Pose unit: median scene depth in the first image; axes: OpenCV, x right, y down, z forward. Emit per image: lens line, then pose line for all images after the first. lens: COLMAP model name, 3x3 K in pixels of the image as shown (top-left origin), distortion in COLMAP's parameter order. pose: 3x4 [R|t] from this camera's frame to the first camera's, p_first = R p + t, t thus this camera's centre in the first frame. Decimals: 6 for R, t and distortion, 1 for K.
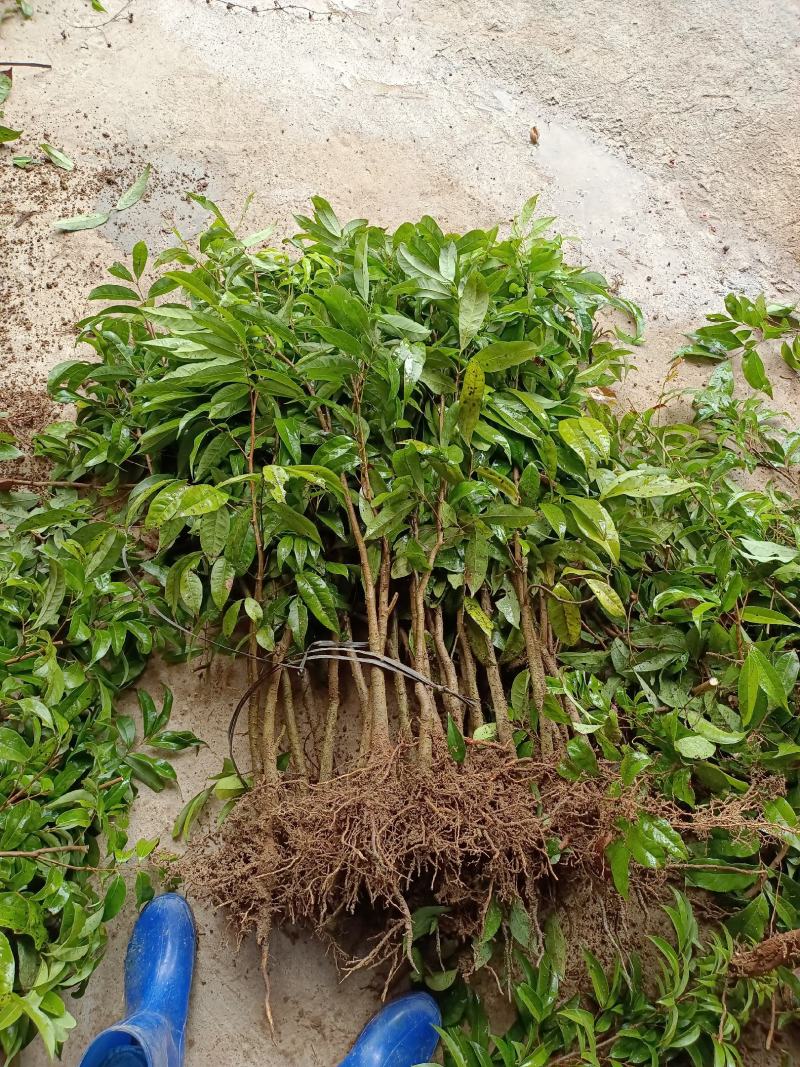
lens RADIAL K [[785.7, 0, 405.8], [0, 785.7, 528.1], [0, 0, 1]] dist [0.054670, -0.044574]
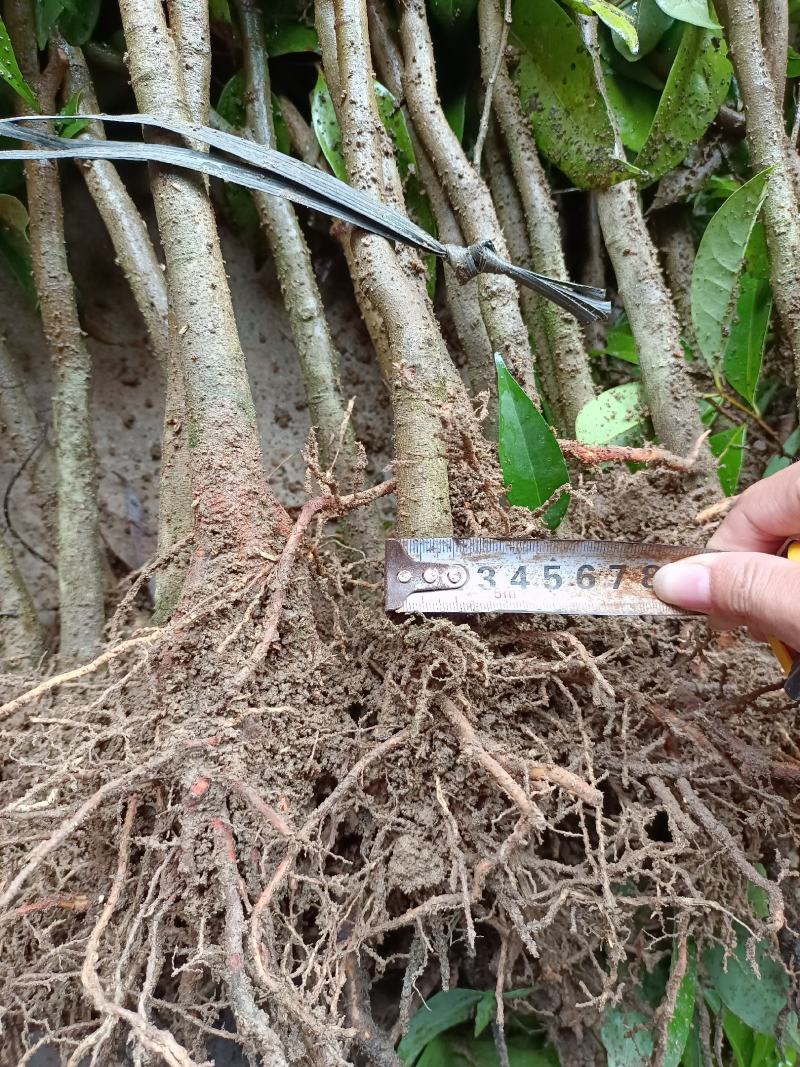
lens RADIAL K [[785.7, 0, 405.8], [0, 785.7, 528.1], [0, 0, 1]] dist [0.054670, -0.044574]
pose [[0.992093, -0.107140, 0.065363, 0.002802], [0.076642, 0.929609, 0.360491, 0.187208], [-0.099385, -0.352631, 0.930470, 0.726828]]
